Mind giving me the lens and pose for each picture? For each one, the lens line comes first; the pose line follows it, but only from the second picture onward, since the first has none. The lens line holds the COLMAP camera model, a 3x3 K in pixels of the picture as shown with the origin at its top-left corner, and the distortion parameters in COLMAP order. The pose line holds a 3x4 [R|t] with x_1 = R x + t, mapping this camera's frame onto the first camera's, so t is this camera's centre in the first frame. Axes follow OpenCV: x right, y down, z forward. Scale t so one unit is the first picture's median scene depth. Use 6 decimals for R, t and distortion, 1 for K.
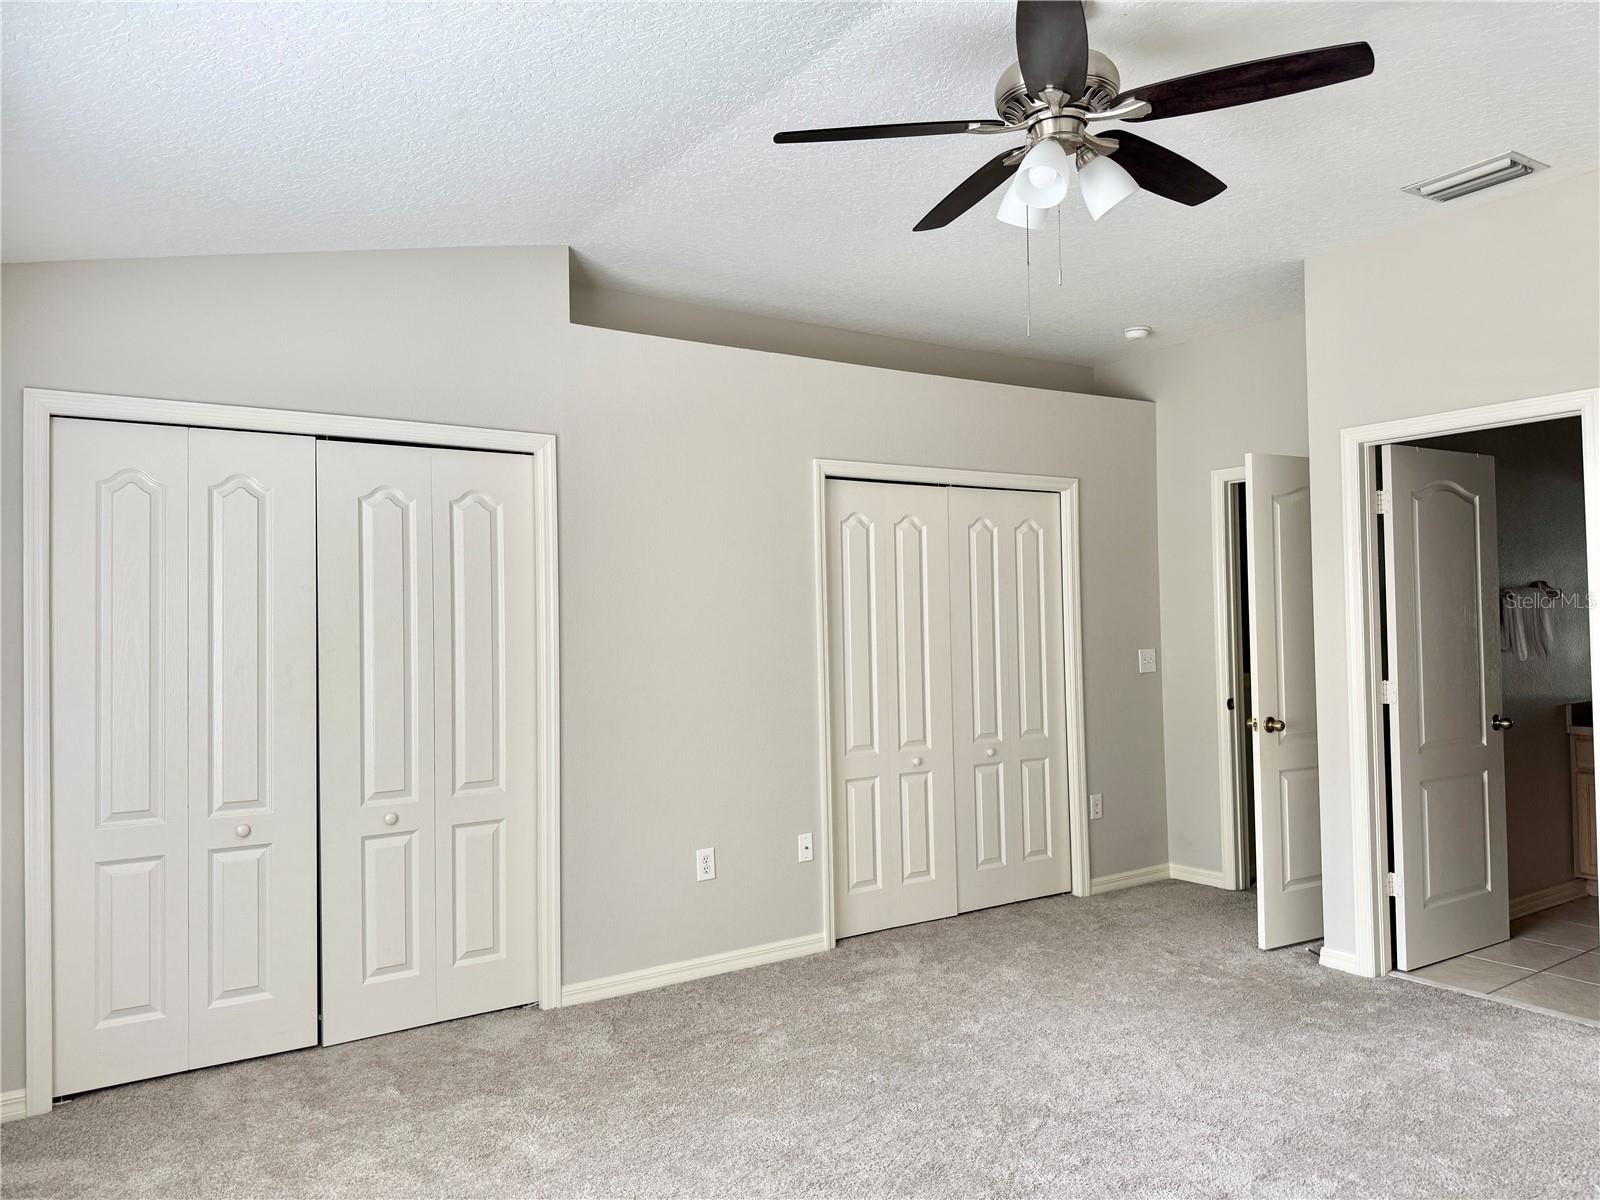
lens RADIAL K [[1126.0, 0, 800.3], [0, 1126.0, 594.6], [0, 0, 1]] dist [0.004434, -0.090497]
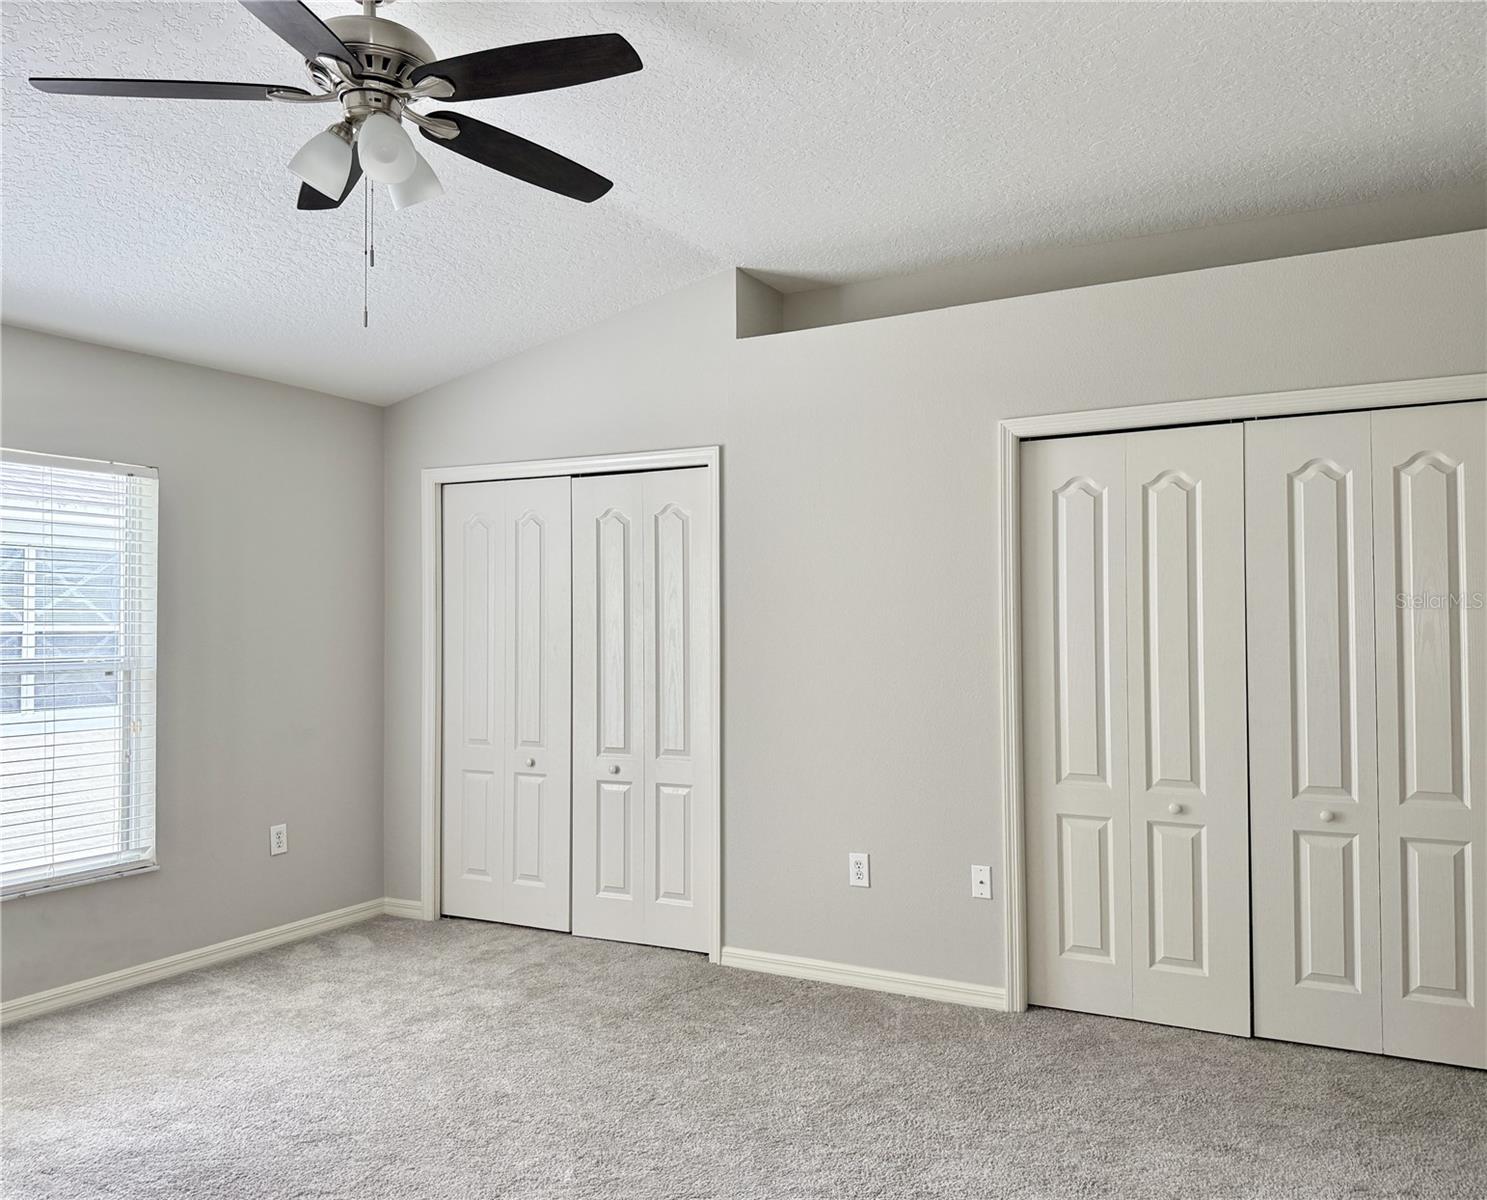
lens RADIAL K [[1106.0, 0, 743.5], [0, 1106.0, 600.0], [0, 0, 1]] dist [0.050596, -0.114336]
pose [[0.465484, -0.002831, -0.885052, 0.691052], [0.024218, 0.999661, 0.009540, -0.000694], [0.884725, -0.025875, 0.465395, 0.472632]]
